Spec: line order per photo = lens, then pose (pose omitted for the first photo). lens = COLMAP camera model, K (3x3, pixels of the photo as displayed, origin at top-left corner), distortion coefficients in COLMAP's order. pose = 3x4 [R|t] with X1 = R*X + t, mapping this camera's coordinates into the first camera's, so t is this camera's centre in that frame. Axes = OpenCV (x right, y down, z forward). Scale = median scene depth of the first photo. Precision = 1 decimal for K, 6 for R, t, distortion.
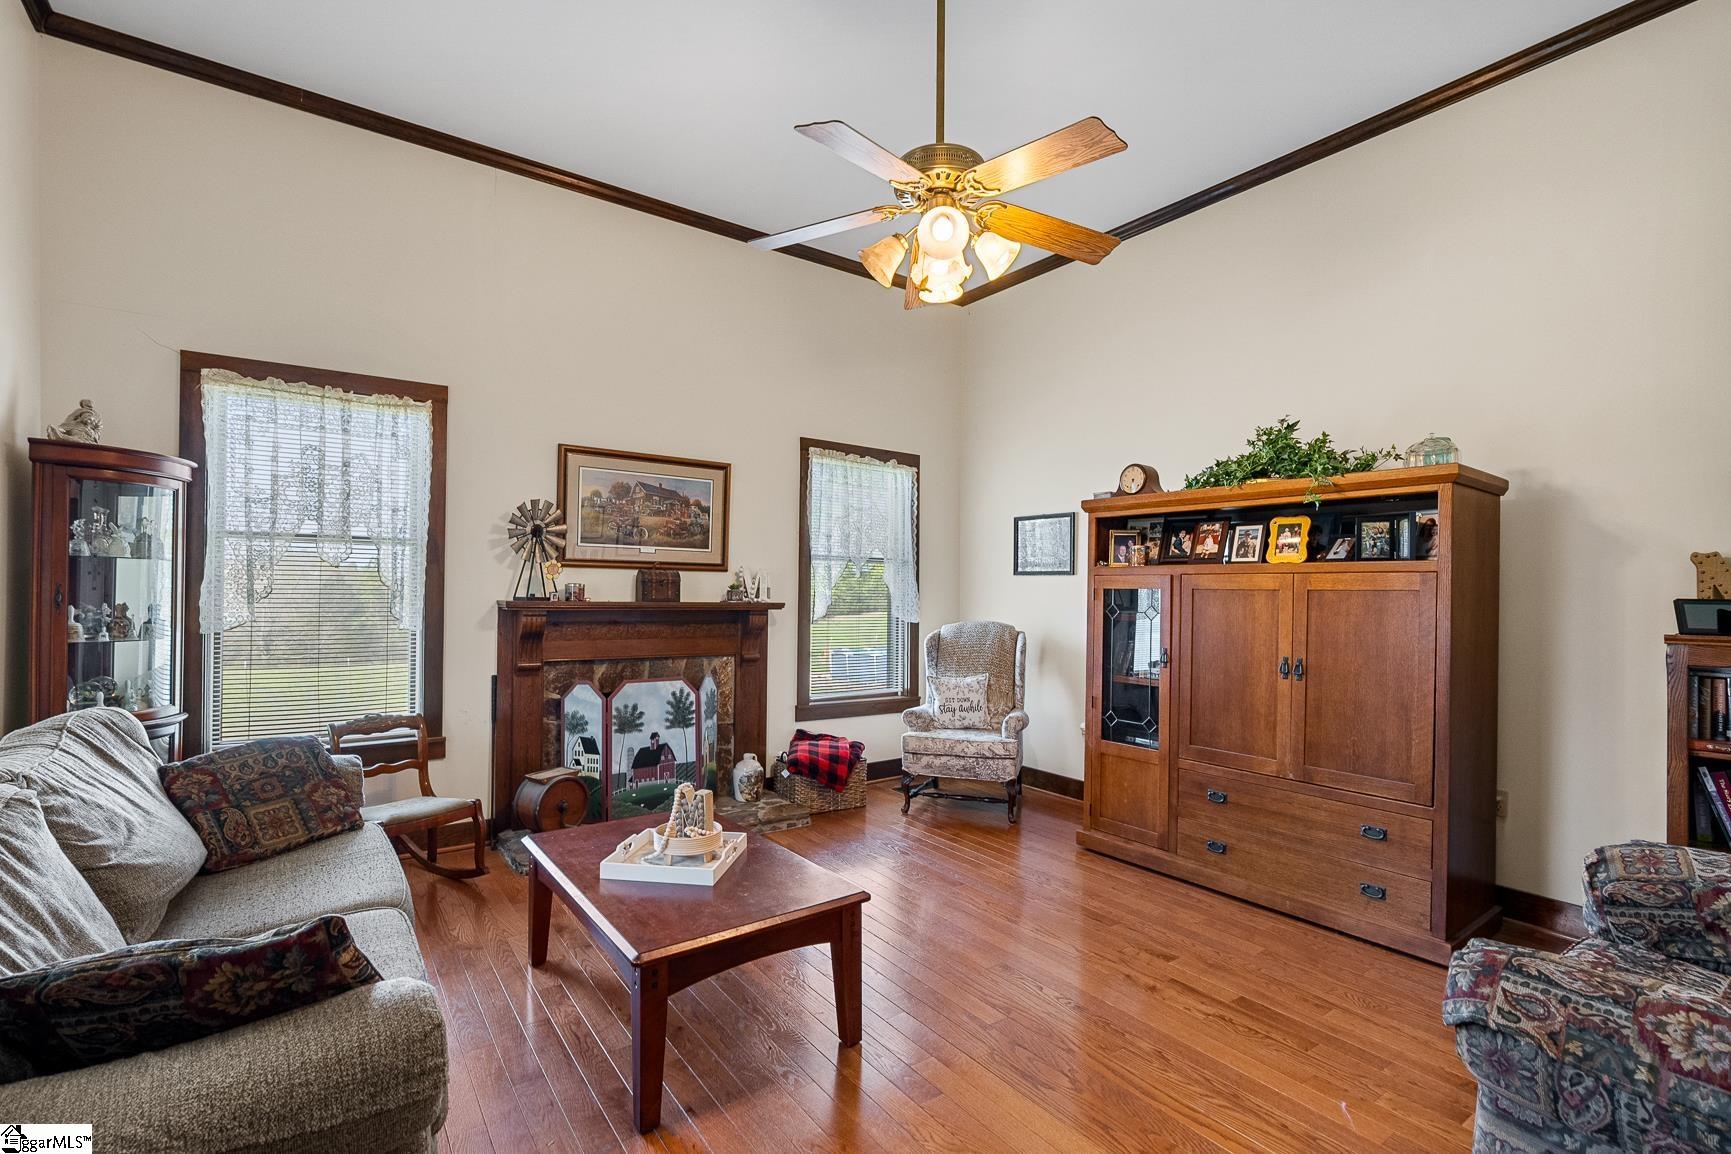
lens RADIAL K [[787.9, 0, 869.9], [0, 787.9, 589.3], [0, 0, 1]] dist [-0.005086, 0.000627]
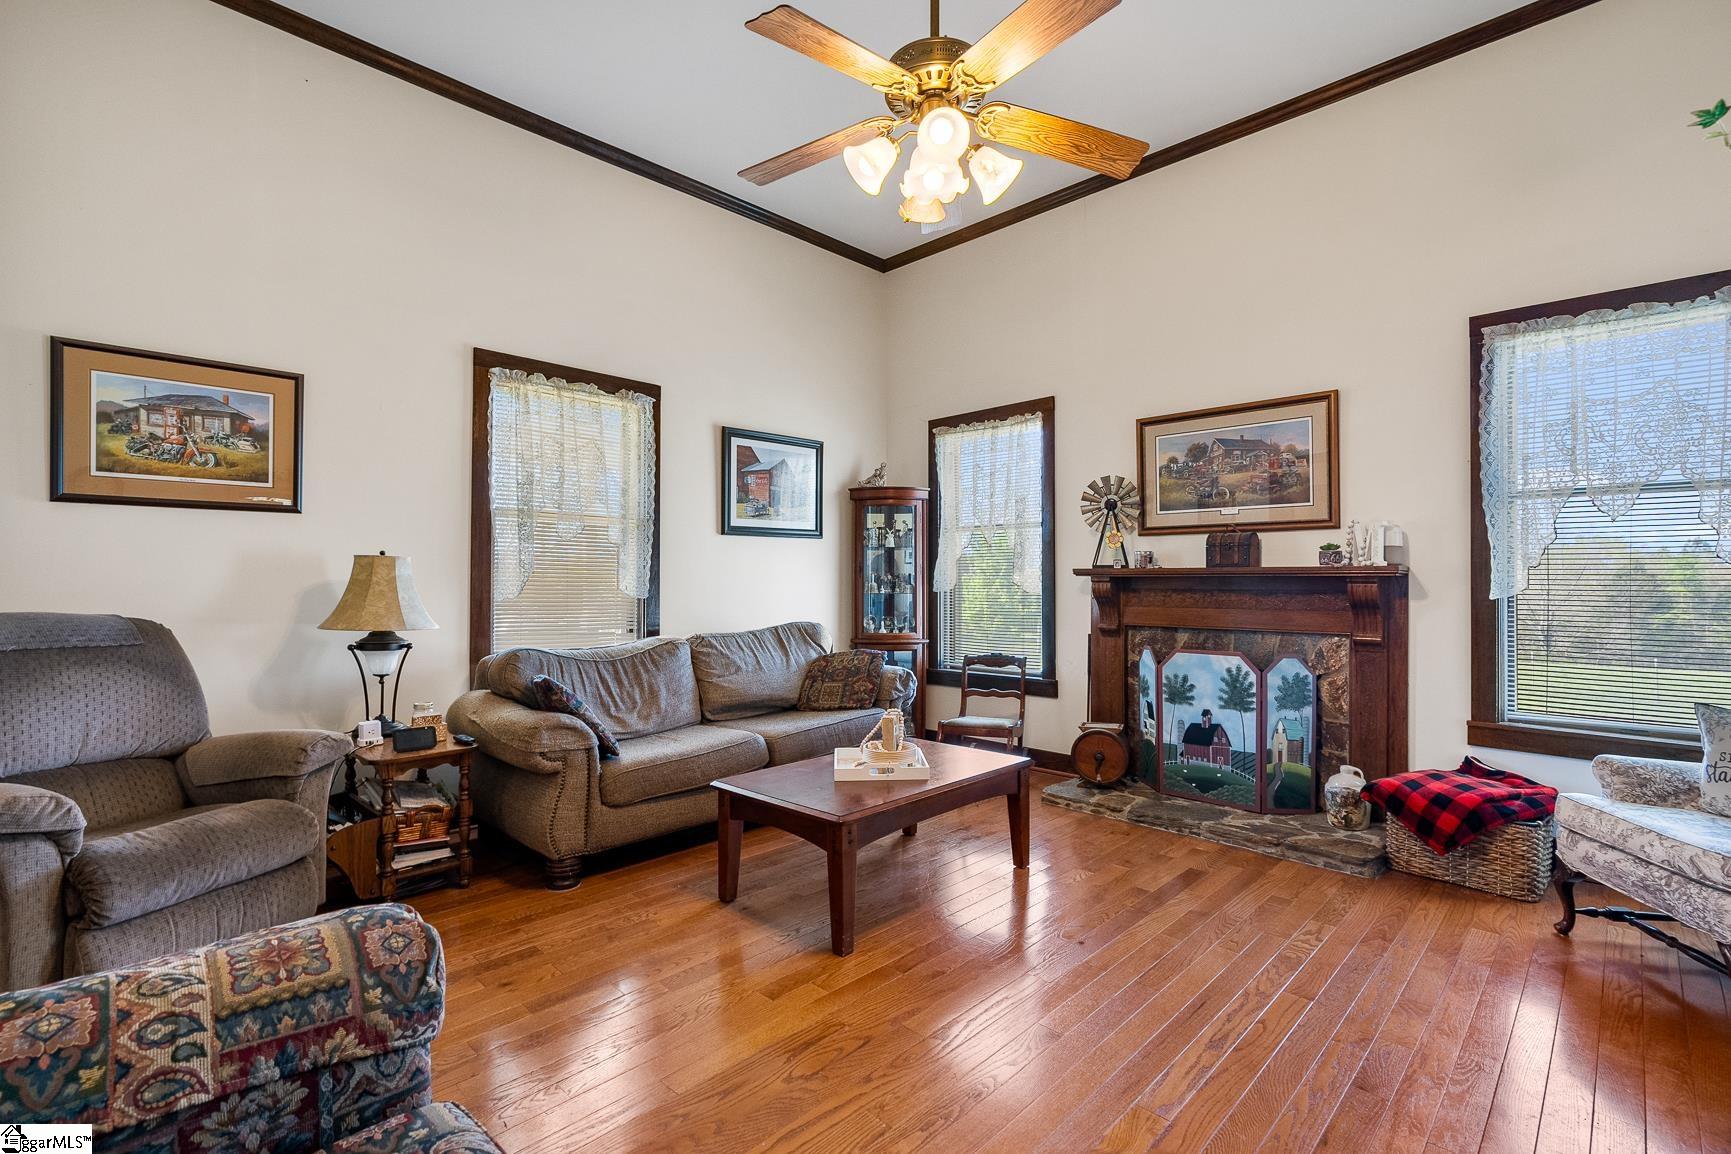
lens RADIAL K [[787.9, 0, 867.7], [0, 787.9, 572.6], [0, 0, 1]] dist [-0.005086, 0.000627]
pose [[0.159876, -0.020856, -0.986917, 0.564706], [0.007186, 0.999775, -0.019963, 0.037274], [0.987111, -0.003901, 0.159990, 0.457603]]
